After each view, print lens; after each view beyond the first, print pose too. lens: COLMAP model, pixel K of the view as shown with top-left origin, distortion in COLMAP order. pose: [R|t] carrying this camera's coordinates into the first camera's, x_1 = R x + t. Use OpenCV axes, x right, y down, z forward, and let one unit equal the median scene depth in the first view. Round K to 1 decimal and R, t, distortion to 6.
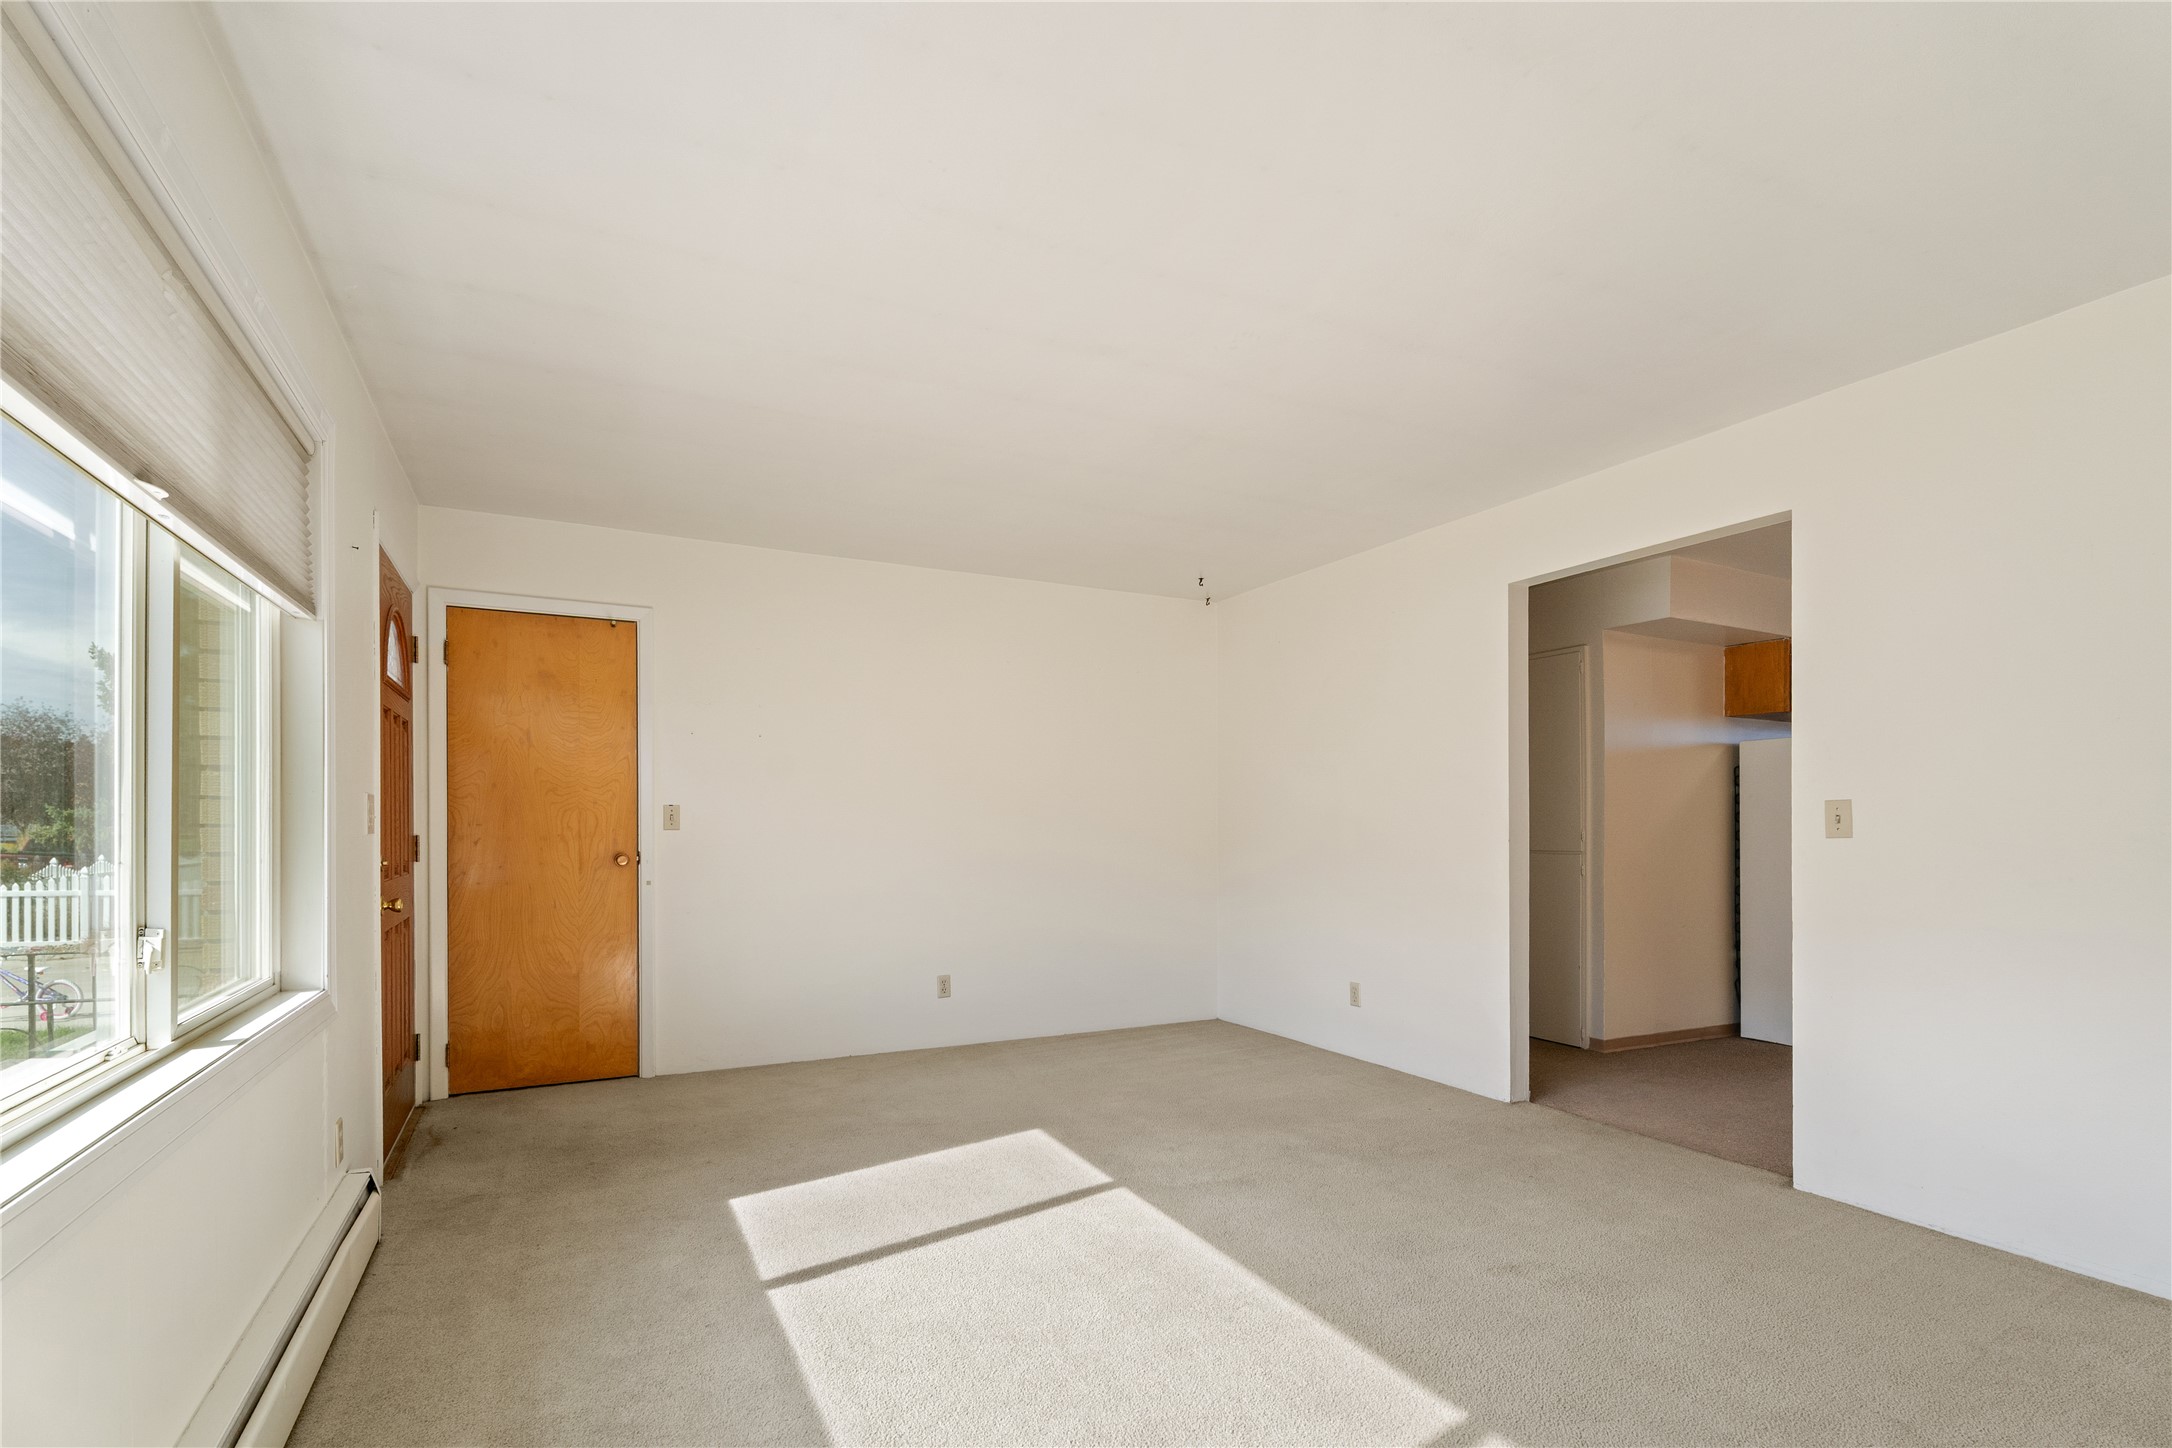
lens RADIAL K [[1001.8, 0, 1077.9], [0, 1001.8, 823.0], [0, 0, 1]] dist [-0.000877, -0.000066]
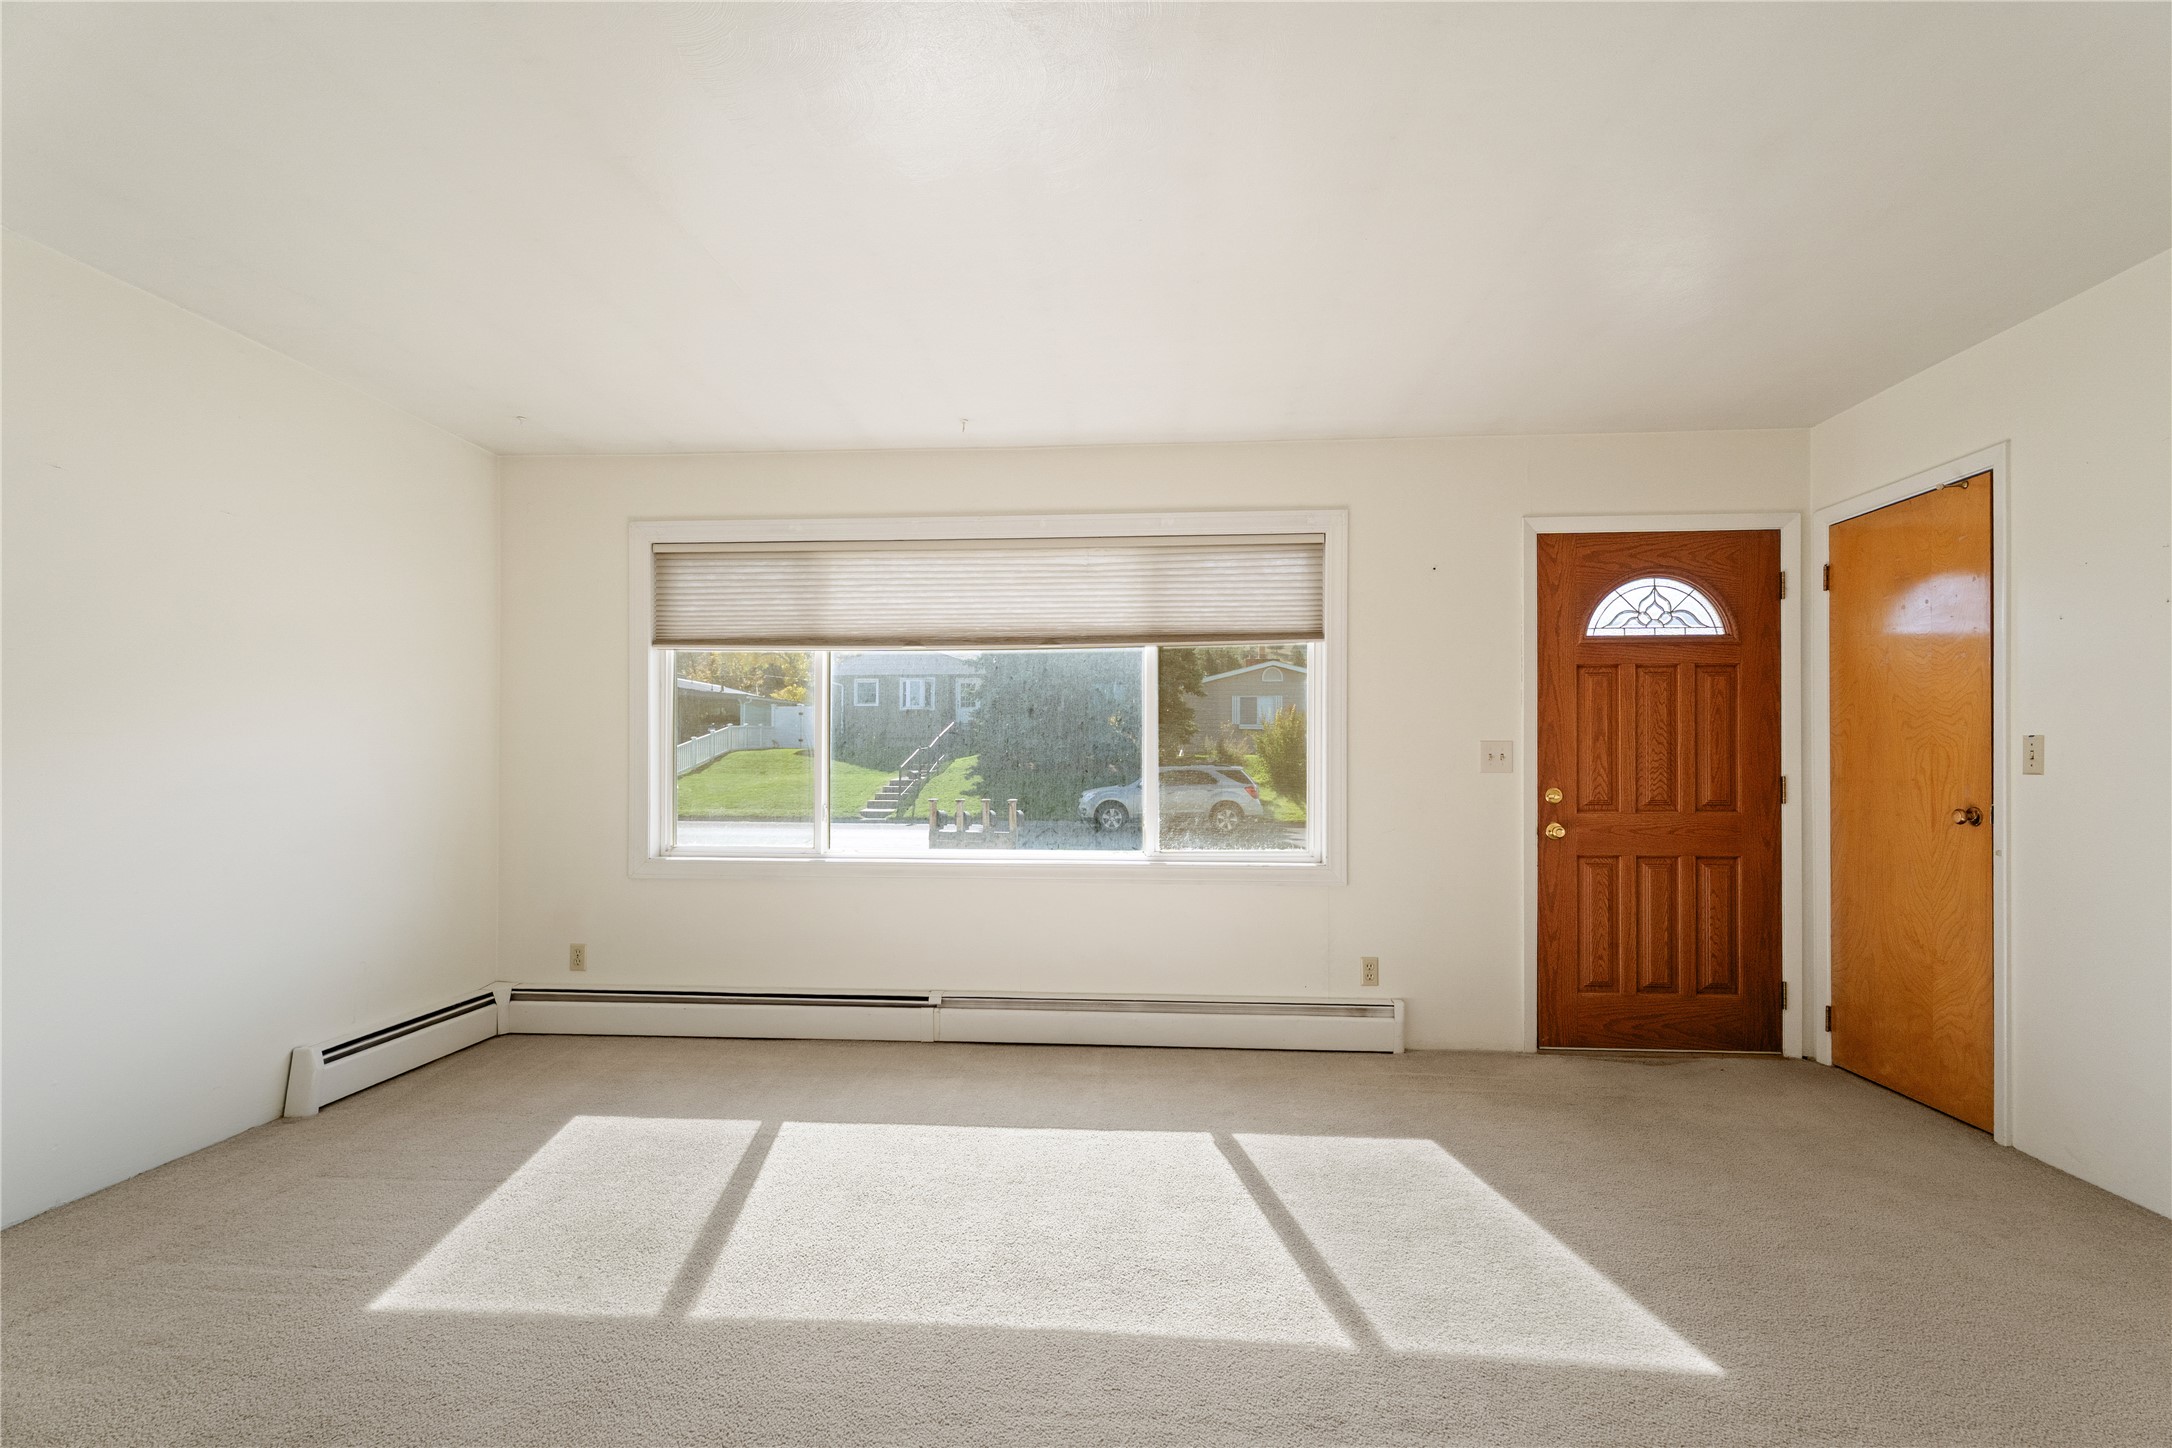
lens RADIAL K [[1021.0, 0, 1082.5], [0, 1021.0, 750.2], [0, 0, 1]] dist [0.003857, 0.000818]
pose [[-0.521465, -0.010720, -0.853205, 0.499200], [-0.001823, 0.999933, -0.011449, -0.000235], [0.853270, -0.004415, -0.521450, 0.869703]]
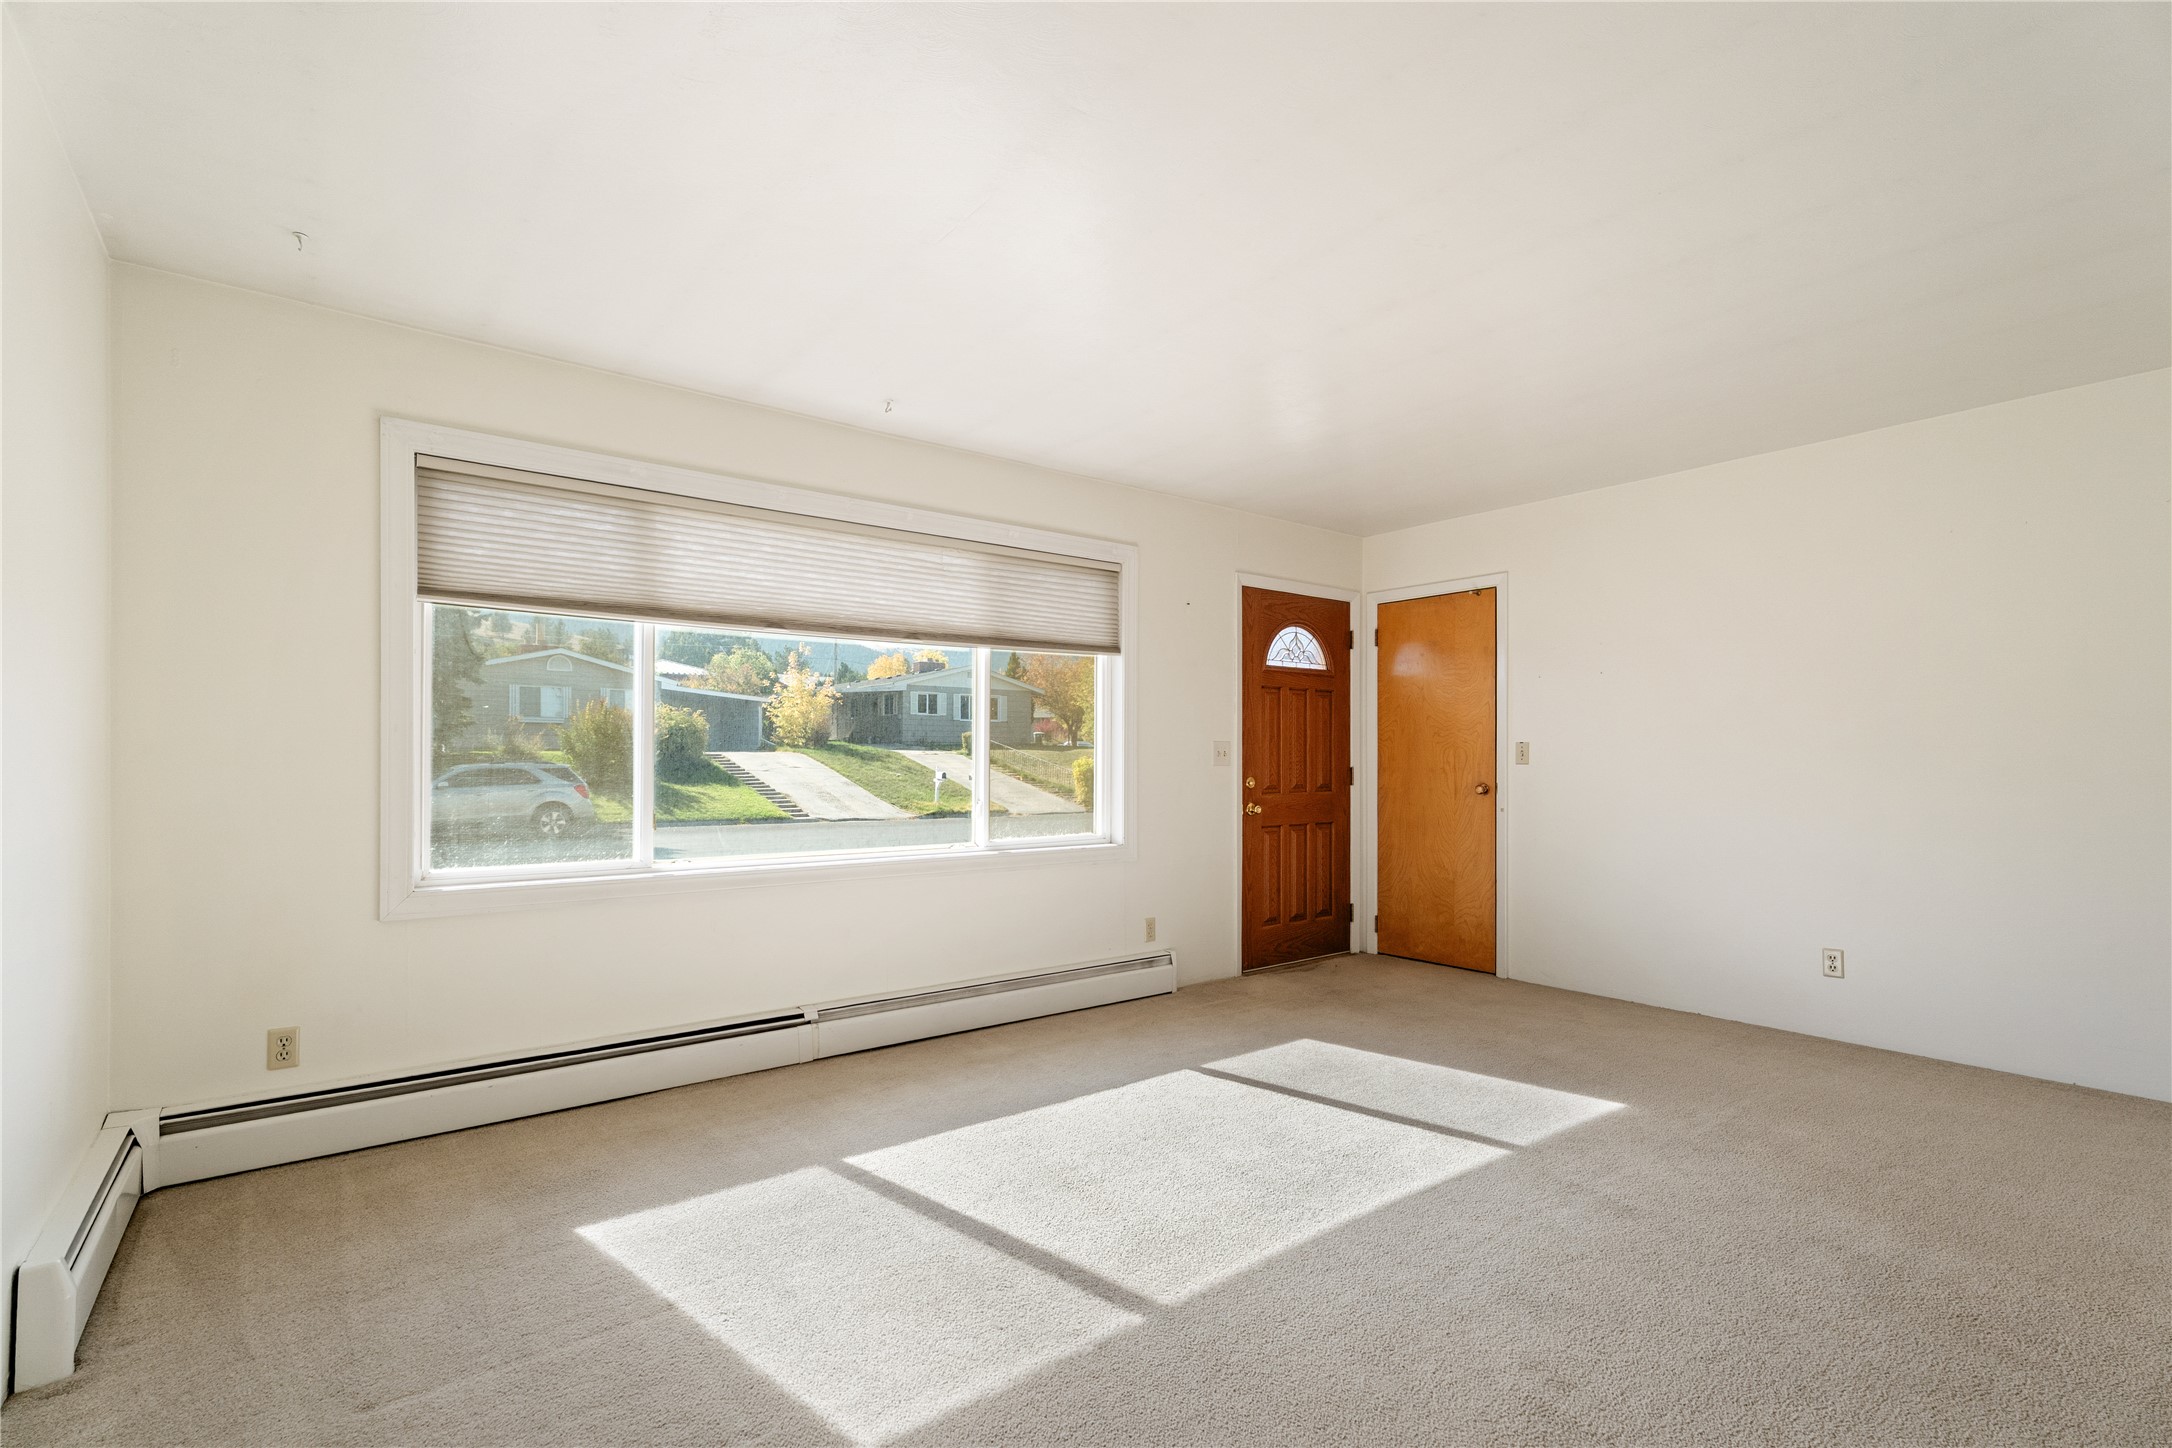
lens RADIAL K [[998.4, 0, 1086.0], [0, 998.4, 759.3], [0, 0, 1]] dist [0.001021, 0.000300]
pose [[0.185655, -0.000594, -0.982615, 0.643798], [-0.000477, 1.000000, -0.000694, 0.002166], [0.982615, 0.000598, 0.185655, 0.325407]]
